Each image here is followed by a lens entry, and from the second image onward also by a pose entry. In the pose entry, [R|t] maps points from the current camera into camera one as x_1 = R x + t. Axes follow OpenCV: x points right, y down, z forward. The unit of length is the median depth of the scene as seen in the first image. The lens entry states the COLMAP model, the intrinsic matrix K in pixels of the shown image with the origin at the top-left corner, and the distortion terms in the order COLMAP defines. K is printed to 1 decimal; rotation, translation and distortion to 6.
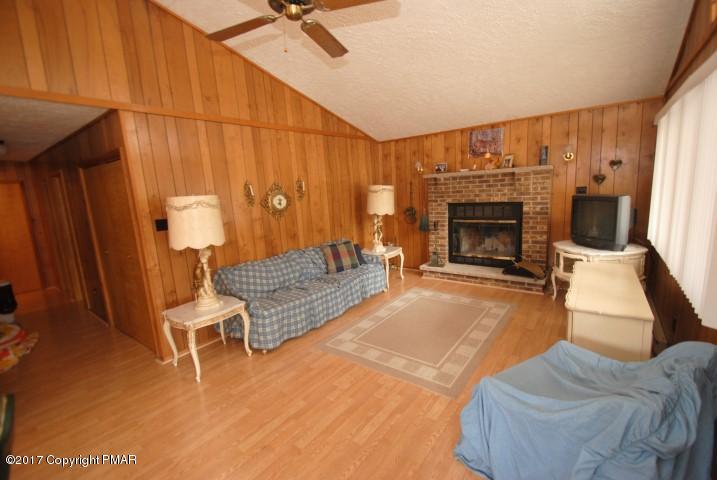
lens RADIAL K [[316.2, 0, 362.4], [0, 316.2, 240.5], [0, 0, 1]] dist [0.010187, -0.013343]
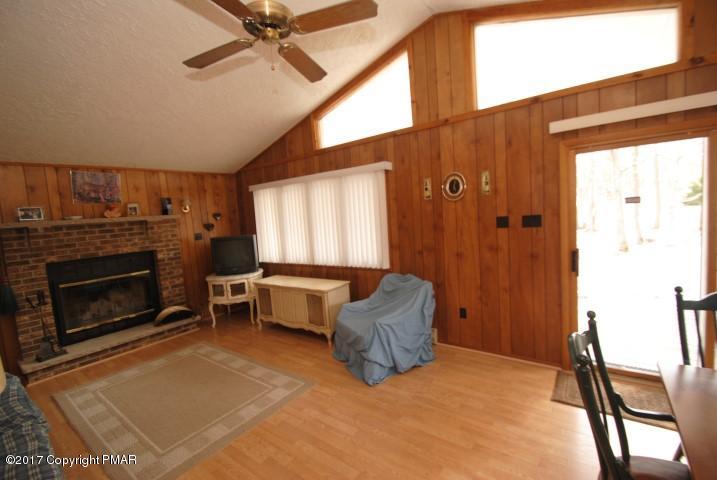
lens RADIAL K [[316.2, 0, 363.2], [0, 316.2, 239.8], [0, 0, 1]] dist [0.010187, -0.013343]
pose [[-0.016399, -0.027733, 0.999481, -0.577153], [0.235112, 0.971480, 0.030814, -0.033968], [-0.971830, 0.235496, -0.009411, 0.415091]]
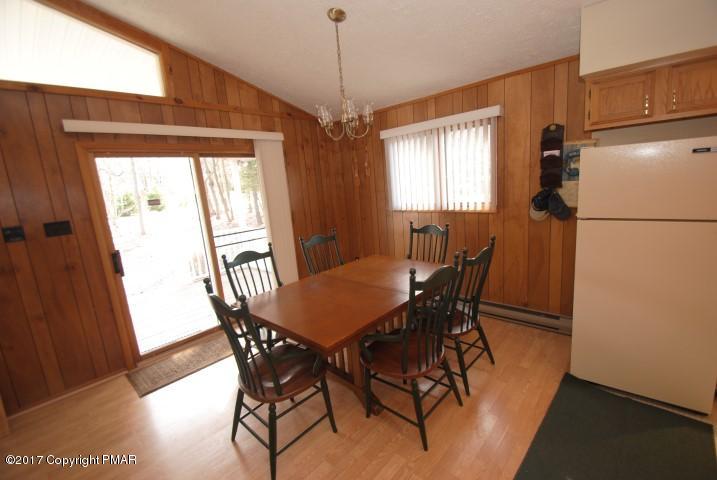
lens RADIAL K [[316.2, 0, 363.7], [0, 316.2, 239.3], [0, 0, 1]] dist [0.010187, -0.013343]
pose [[-0.987090, 0.122600, 0.103062, -0.514584], [0.150208, 0.931948, 0.330016, -0.058650], [-0.055589, 0.341237, -0.938332, 0.587404]]
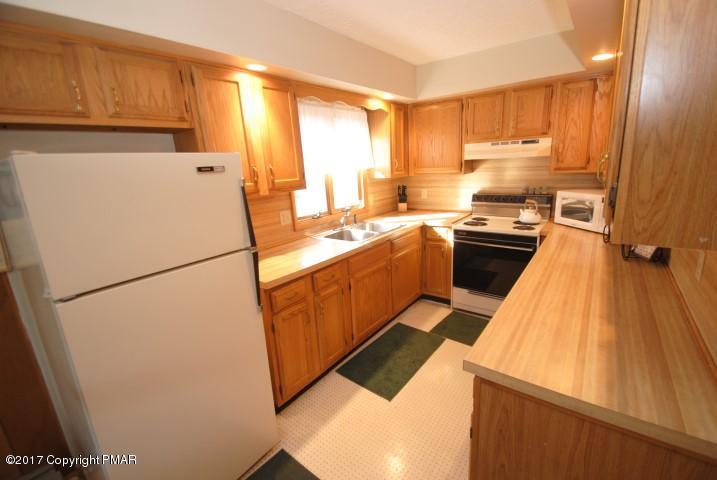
lens RADIAL K [[316.2, 0, 364.2], [0, 316.2, 239.7], [0, 0, 1]] dist [0.010187, -0.013343]
pose [[0.019248, 0.293290, -0.955830, -0.589570], [-0.107964, 0.951026, 0.289642, -0.007600], [0.993968, 0.097620, 0.049970, 0.286603]]
